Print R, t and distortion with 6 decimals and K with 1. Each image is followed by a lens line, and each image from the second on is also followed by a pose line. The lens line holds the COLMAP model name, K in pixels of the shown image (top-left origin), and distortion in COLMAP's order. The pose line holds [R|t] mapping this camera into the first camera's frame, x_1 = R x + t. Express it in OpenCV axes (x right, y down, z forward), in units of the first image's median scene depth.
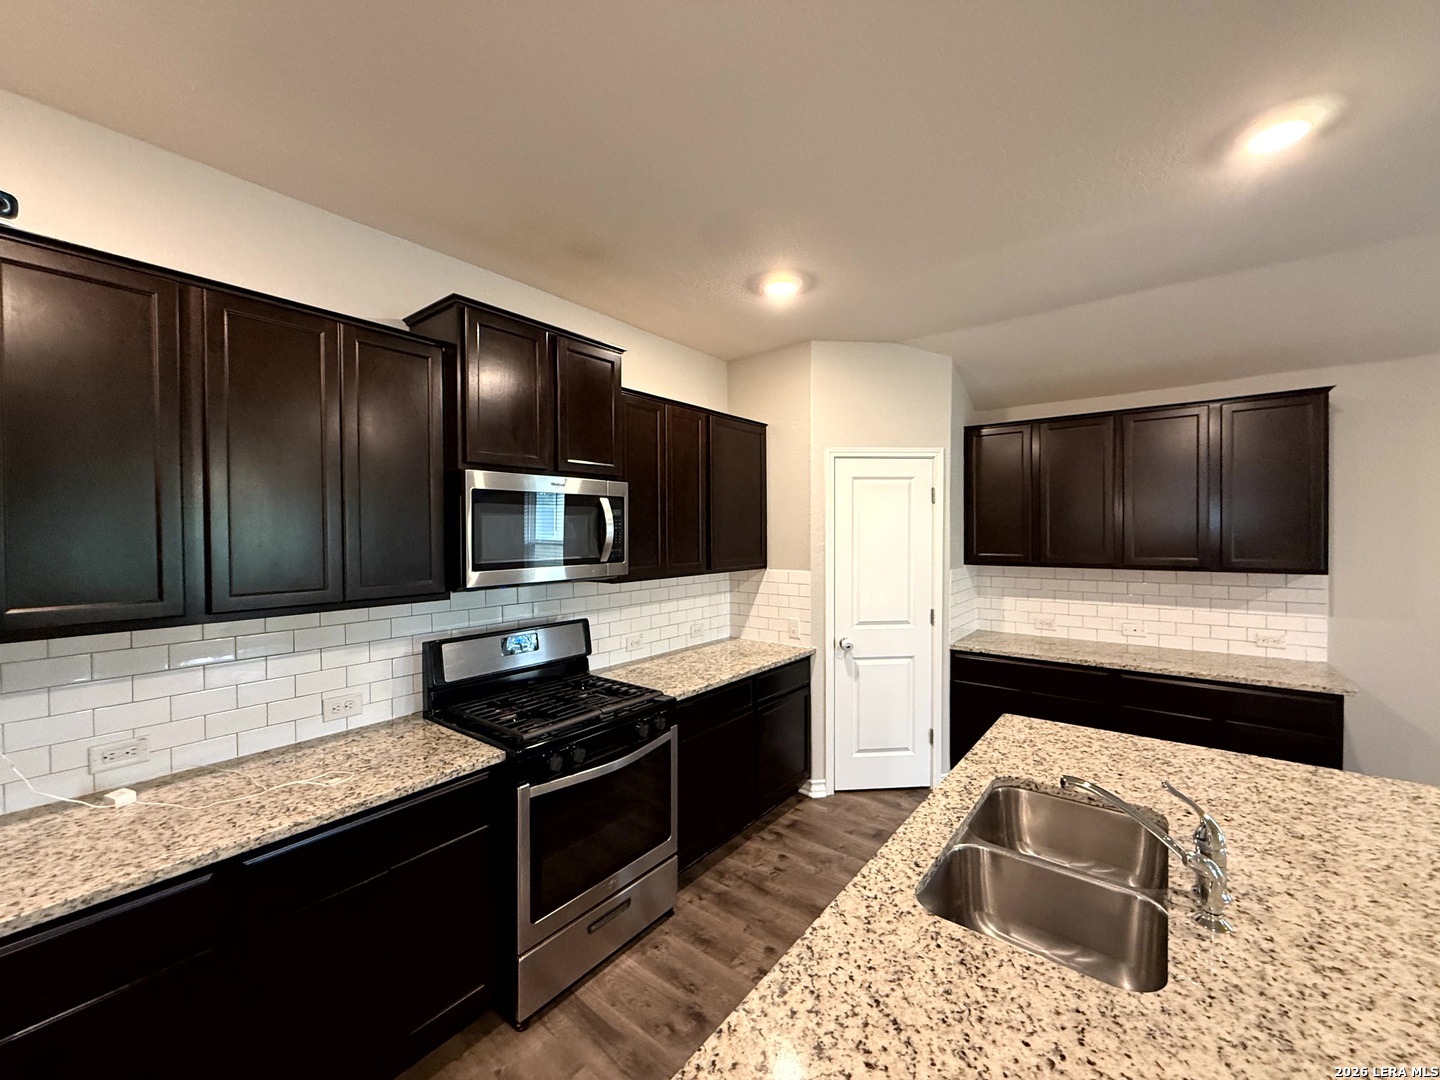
lens RADIAL K [[573.9, 0, 714.8], [0, 573.9, 539.4], [0, 0, 1]] dist [0.001231, -0.000610]
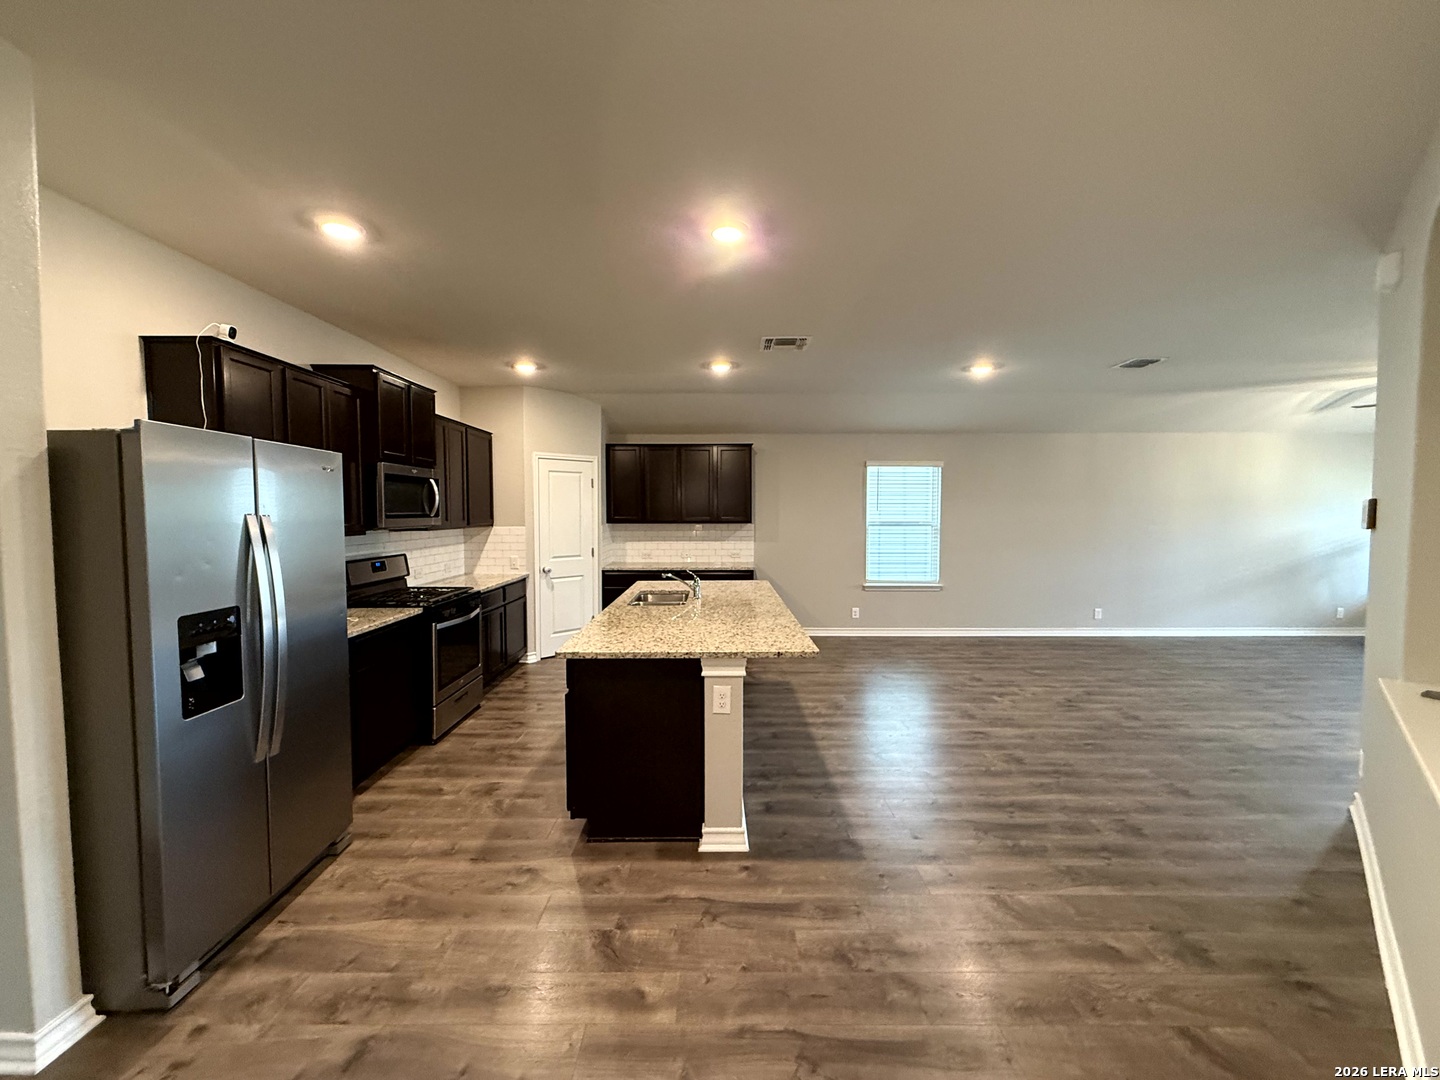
lens RADIAL K [[573.9, 0, 715.8], [0, 573.9, 538.5], [0, 0, 1]] dist [0.001231, -0.000610]
pose [[0.785438, -0.025071, 0.618433, -0.479565], [0.006040, 0.999442, 0.032846, 0.043196], [-0.618911, -0.022063, 0.785151, -0.715911]]
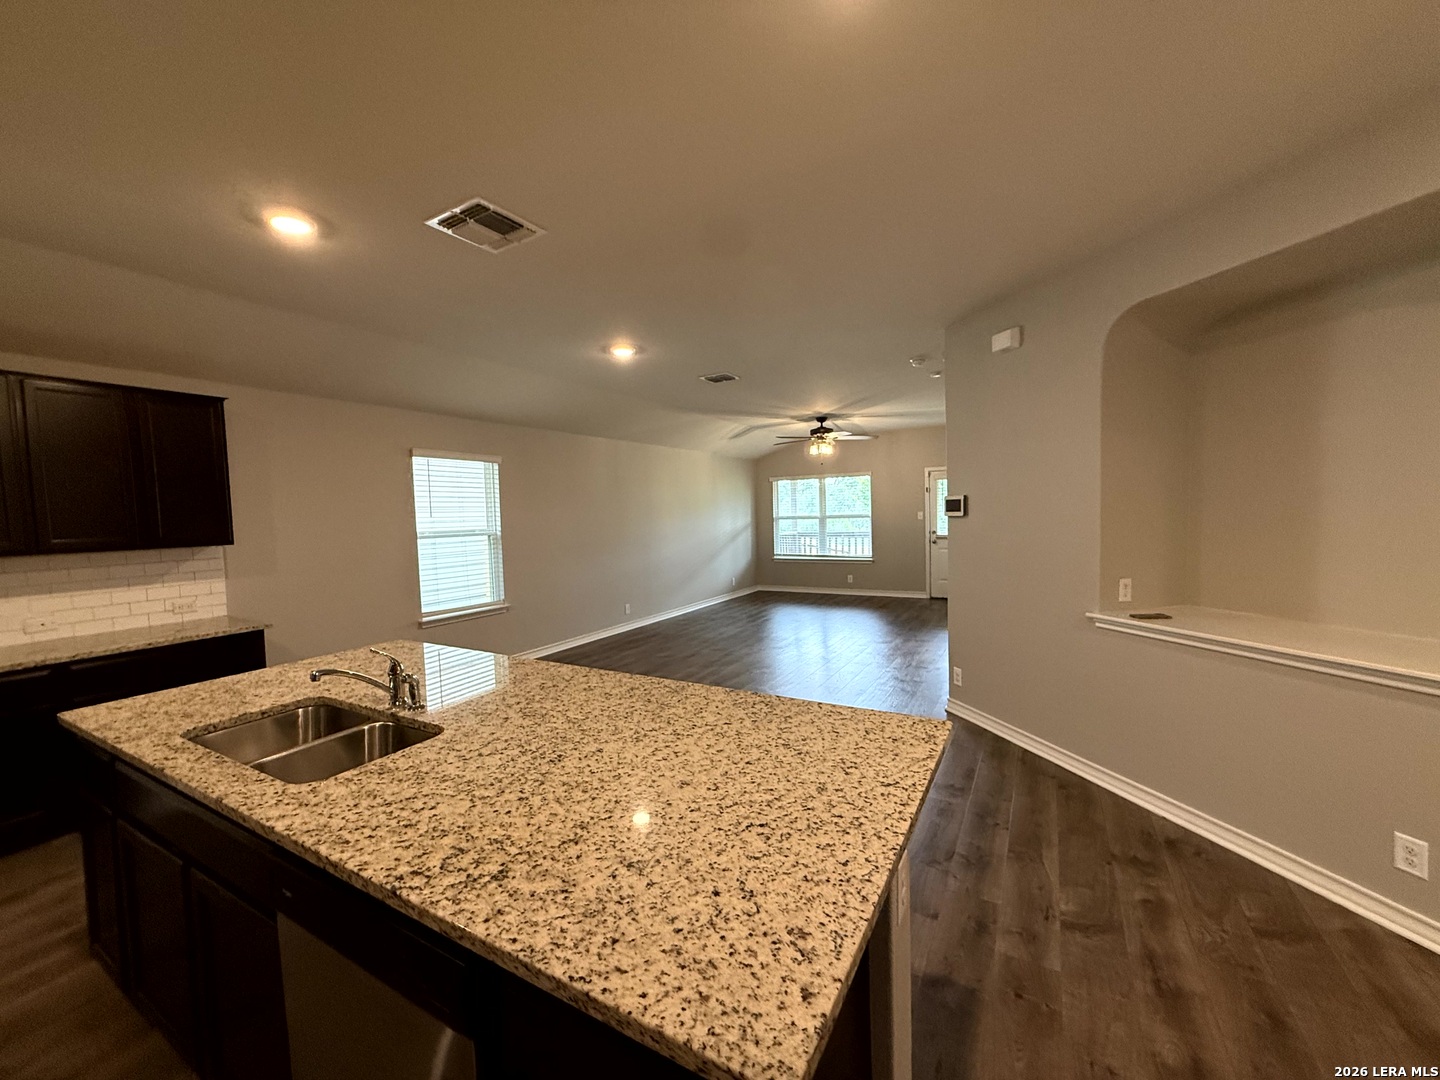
lens RADIAL K [[573.9, 0, 714.1], [0, 573.9, 541.1], [0, 0, 1]] dist [0.001231, -0.000610]
pose [[-0.142206, -0.041935, 0.988948, -0.337812], [0.042012, 0.997946, 0.048358, 0.034271], [-0.988945, 0.048425, -0.140152, 0.103408]]
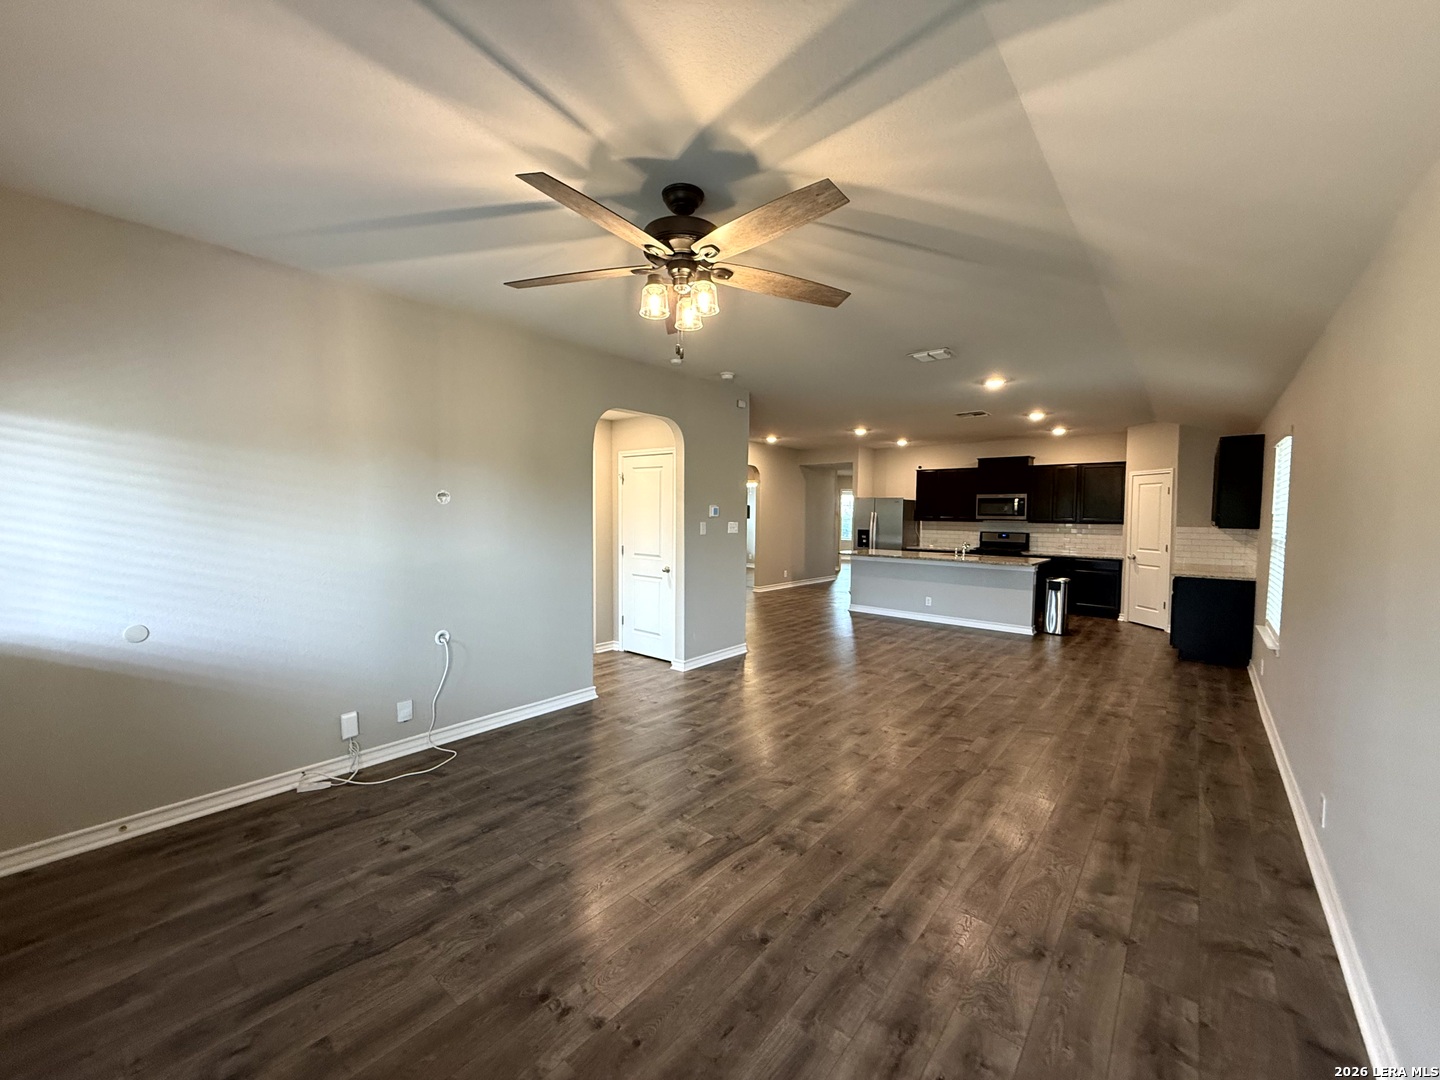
lens RADIAL K [[573.9, 0, 721.6], [0, 573.9, 532.9], [0, 0, 1]] dist [0.001231, -0.000610]
pose [[-0.022344, 0.040185, -0.998942, 2.932816], [-0.023763, 0.998888, 0.040714, 0.036488], [0.999468, 0.024647, -0.021365, -0.684608]]
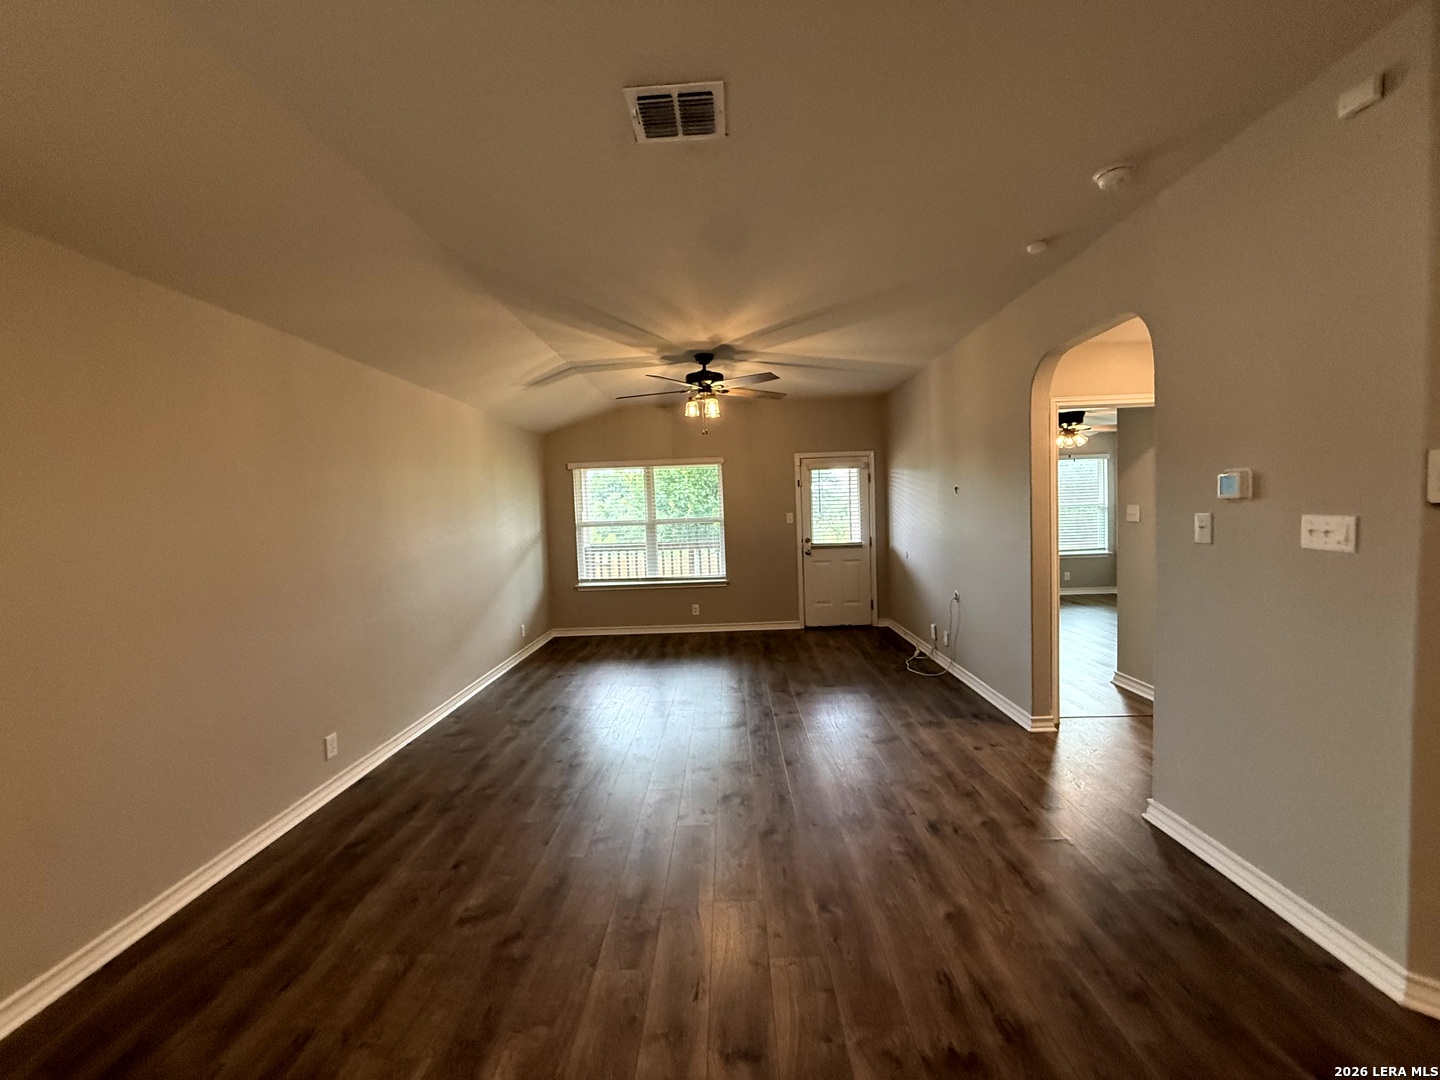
lens RADIAL K [[573.9, 0, 714.1], [0, 573.9, 535.0], [0, 0, 1]] dist [0.001231, -0.000610]
pose [[-0.597852, -0.007286, 0.801573, 0.901963], [0.049947, 0.997677, 0.046321, 0.039620], [-0.800049, 0.067730, -0.596100, 0.177057]]
